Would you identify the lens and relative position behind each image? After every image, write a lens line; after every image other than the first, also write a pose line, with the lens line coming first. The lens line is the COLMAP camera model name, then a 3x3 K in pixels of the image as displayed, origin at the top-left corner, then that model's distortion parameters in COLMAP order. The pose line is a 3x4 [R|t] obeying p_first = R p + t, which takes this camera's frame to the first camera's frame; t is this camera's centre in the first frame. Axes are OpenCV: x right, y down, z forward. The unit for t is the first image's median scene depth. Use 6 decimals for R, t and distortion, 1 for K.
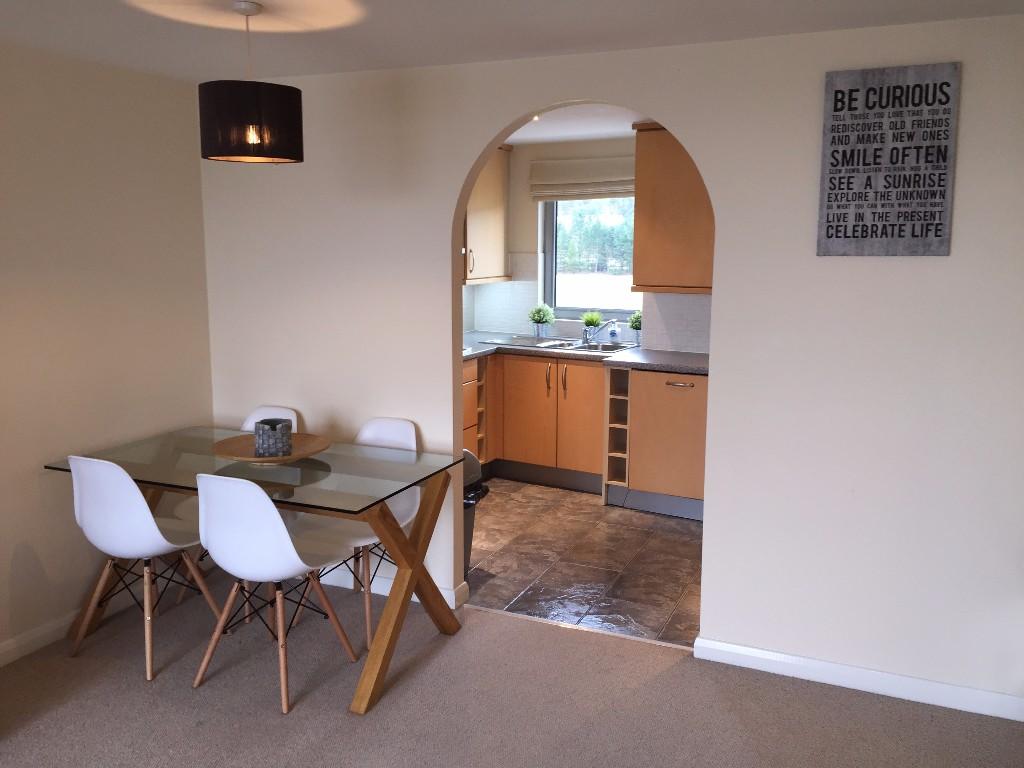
lens RADIAL K [[872.7, 0, 512.9], [0, 872.7, 379.0], [0, 0, 1]] dist [0.078050, -0.099434]
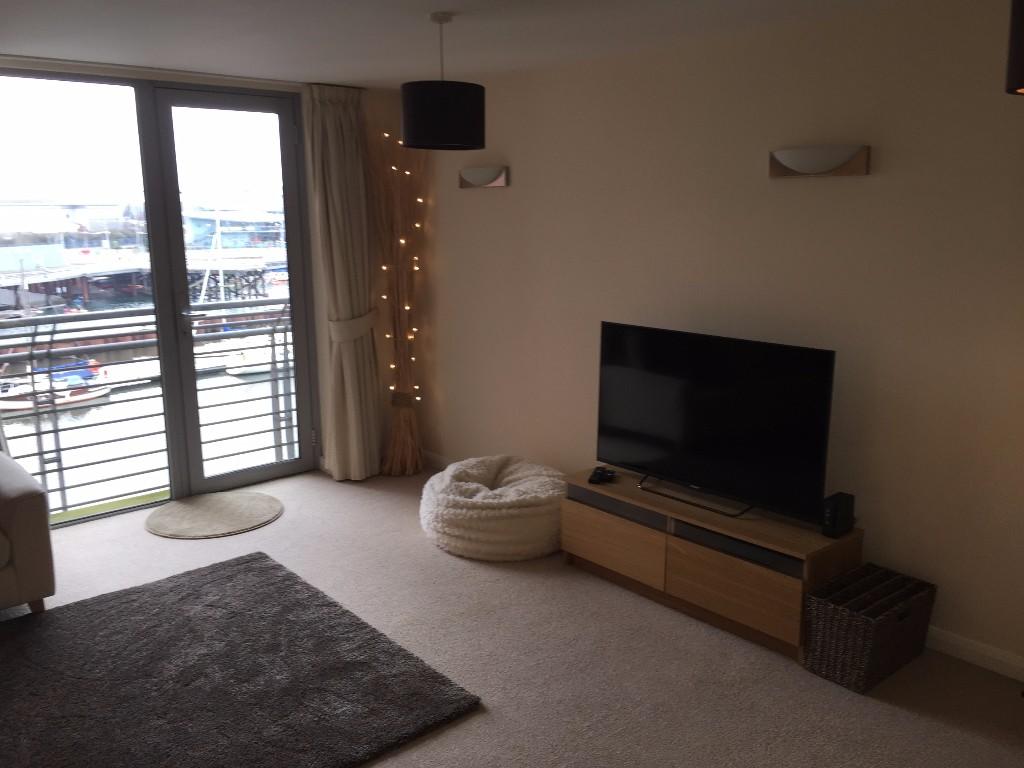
lens RADIAL K [[872.7, 0, 512.9], [0, 872.7, 379.0], [0, 0, 1]] dist [0.078050, -0.099434]
pose [[-0.433946, 0.164519, -0.885790, 0.352687], [-0.131071, 0.961197, 0.242736, -0.108985], [0.891353, 0.221436, -0.395544, 0.710171]]
